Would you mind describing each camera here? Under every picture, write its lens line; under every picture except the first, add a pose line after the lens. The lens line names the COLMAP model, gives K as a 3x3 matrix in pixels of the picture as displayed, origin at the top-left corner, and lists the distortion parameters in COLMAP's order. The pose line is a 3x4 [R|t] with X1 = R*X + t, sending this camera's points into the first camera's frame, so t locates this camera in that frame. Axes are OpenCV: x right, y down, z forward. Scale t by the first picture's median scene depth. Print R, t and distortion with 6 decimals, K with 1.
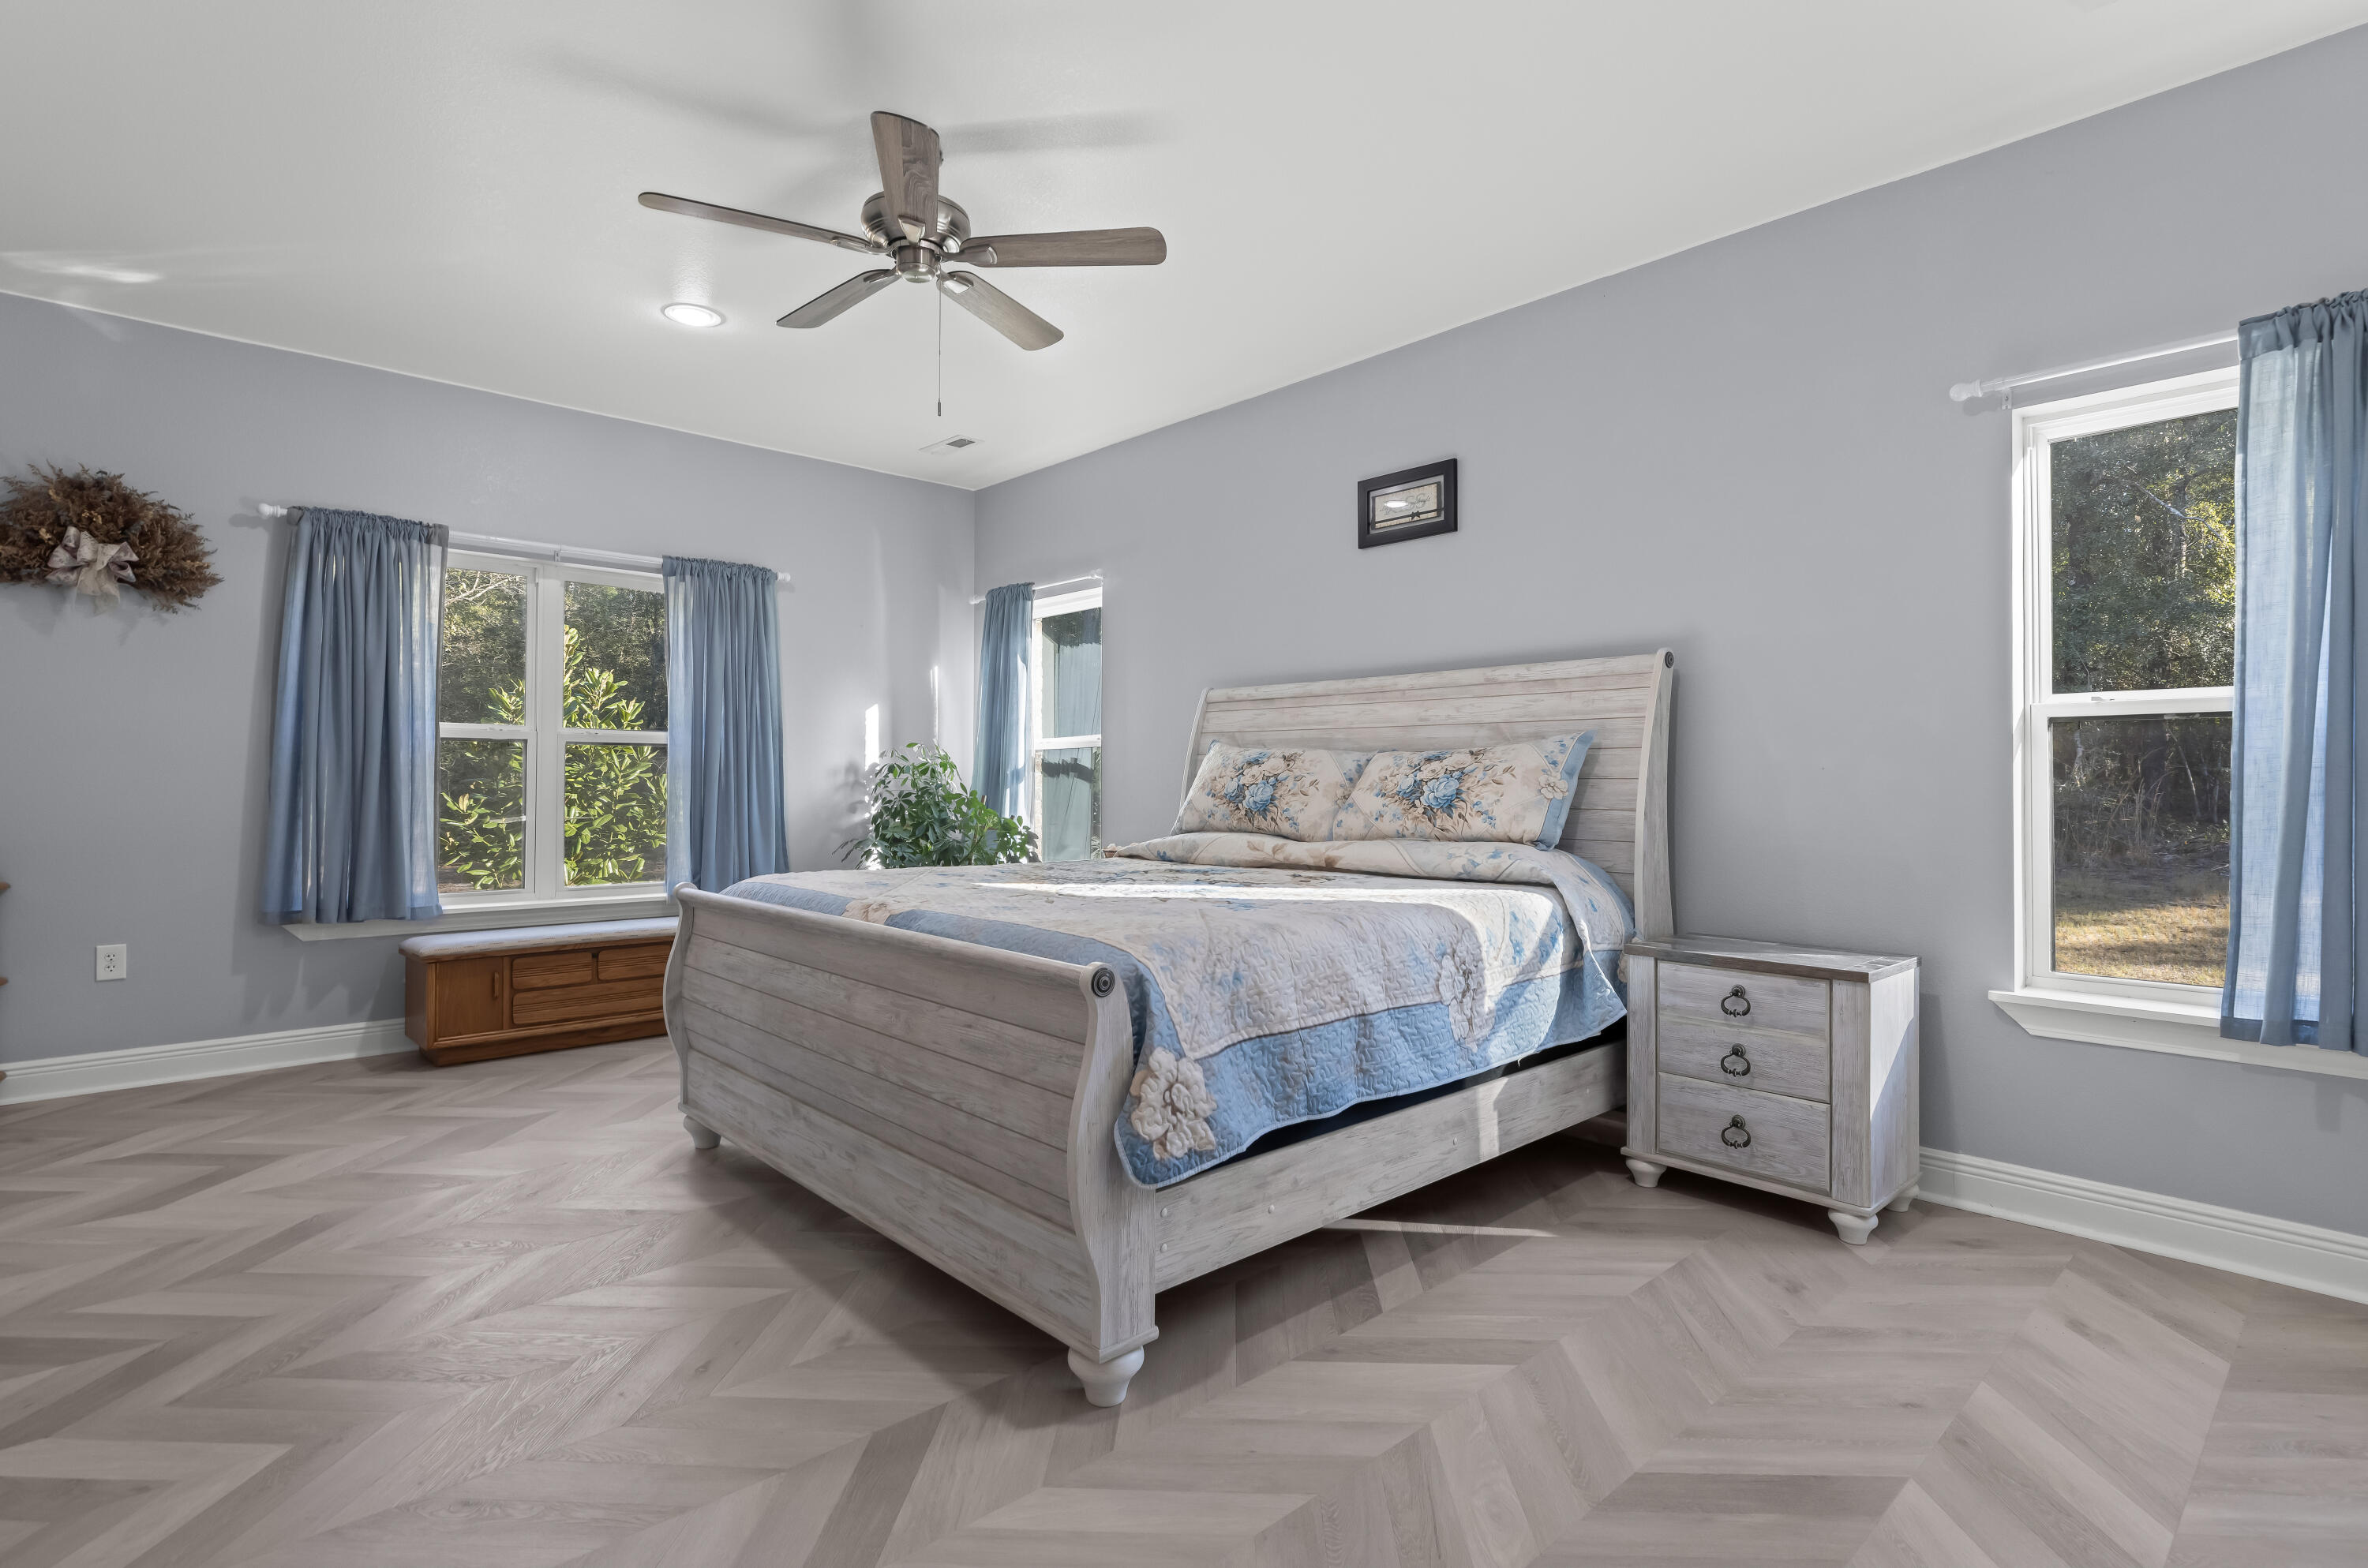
lens RADIAL K [[1154.5, 0, 1184.0], [0, 1154.5, 784.0], [0, 0, 1]] dist [-0.000344, -0.000040]
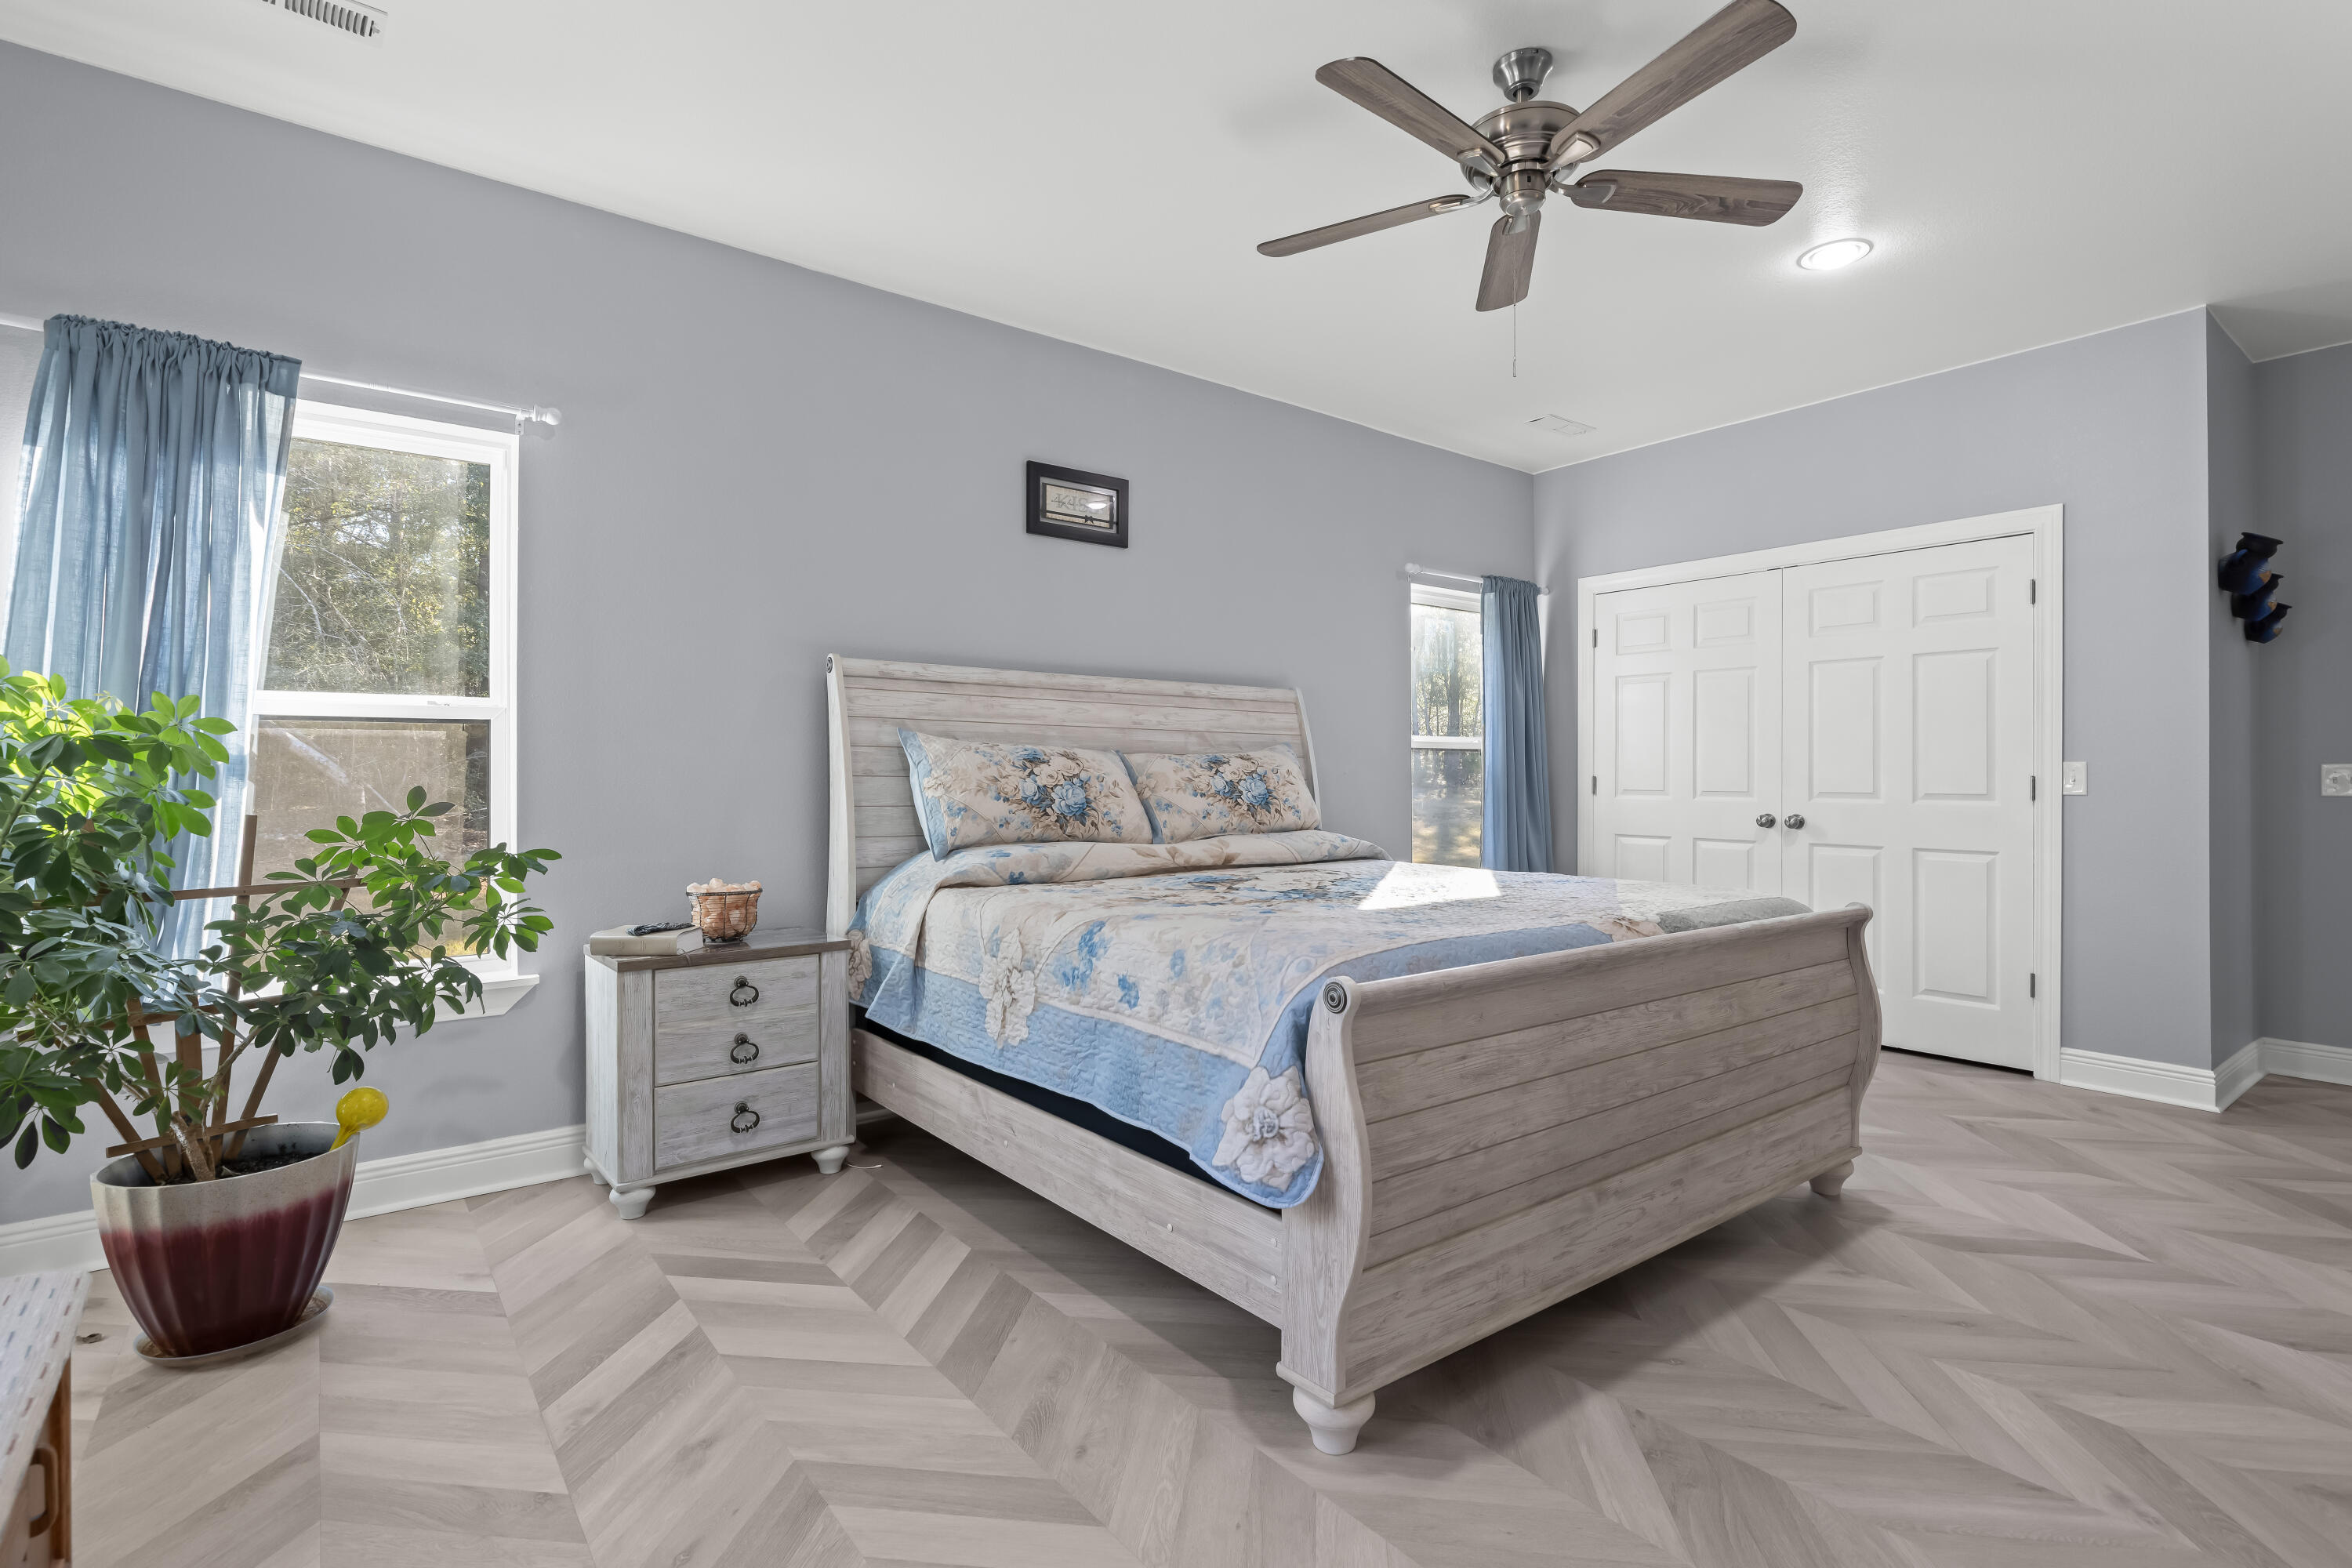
lens RADIAL K [[1120.0, 0, 1176.0], [0, 1120.0, 784.0], [0, 0, 1]] dist [-0.014873, 0.000435]
pose [[0.082950, -0.005290, 0.996540, -0.782634], [0.000352, 0.999986, 0.005279, -0.005400], [-0.996554, -0.000087, 0.082951, 0.850095]]
